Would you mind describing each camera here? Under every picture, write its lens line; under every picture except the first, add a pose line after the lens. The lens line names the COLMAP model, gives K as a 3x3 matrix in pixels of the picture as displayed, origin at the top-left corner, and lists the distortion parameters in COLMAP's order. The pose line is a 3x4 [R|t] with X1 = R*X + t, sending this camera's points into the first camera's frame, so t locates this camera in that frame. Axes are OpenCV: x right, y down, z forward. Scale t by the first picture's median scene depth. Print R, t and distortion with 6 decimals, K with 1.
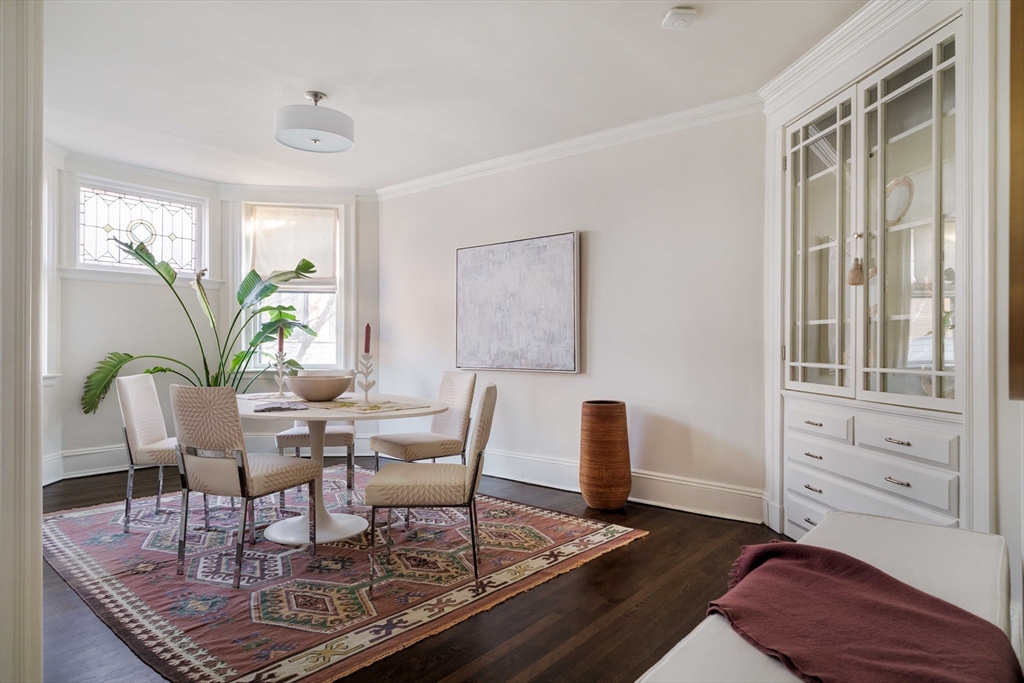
lens RADIAL K [[607.3, 0, 510.2], [0, 607.3, 345.4], [0, 0, 1]] dist [-0.002479, 0.000247]
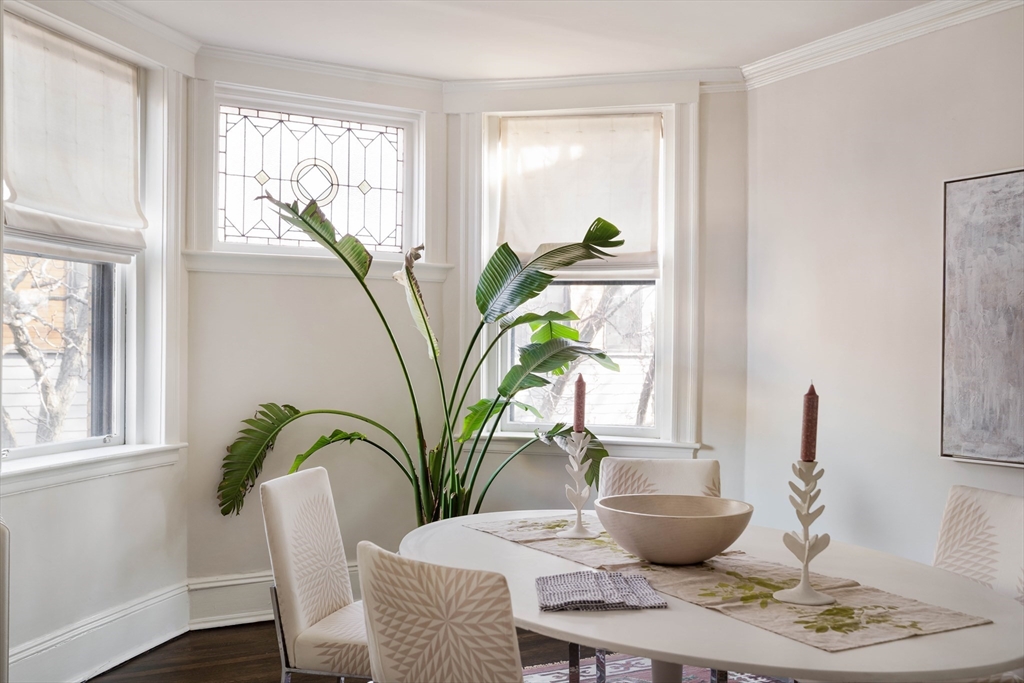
lens RADIAL K [[1002.7, 0, 507.4], [0, 1002.7, 348.2], [0, 0, 1]] dist [0.006232, -0.021354]
pose [[0.933830, 0.007047, -0.357648, -0.133961], [-0.006631, 0.999975, 0.002391, -0.043516], [0.357656, 0.000139, 0.933853, 0.240371]]
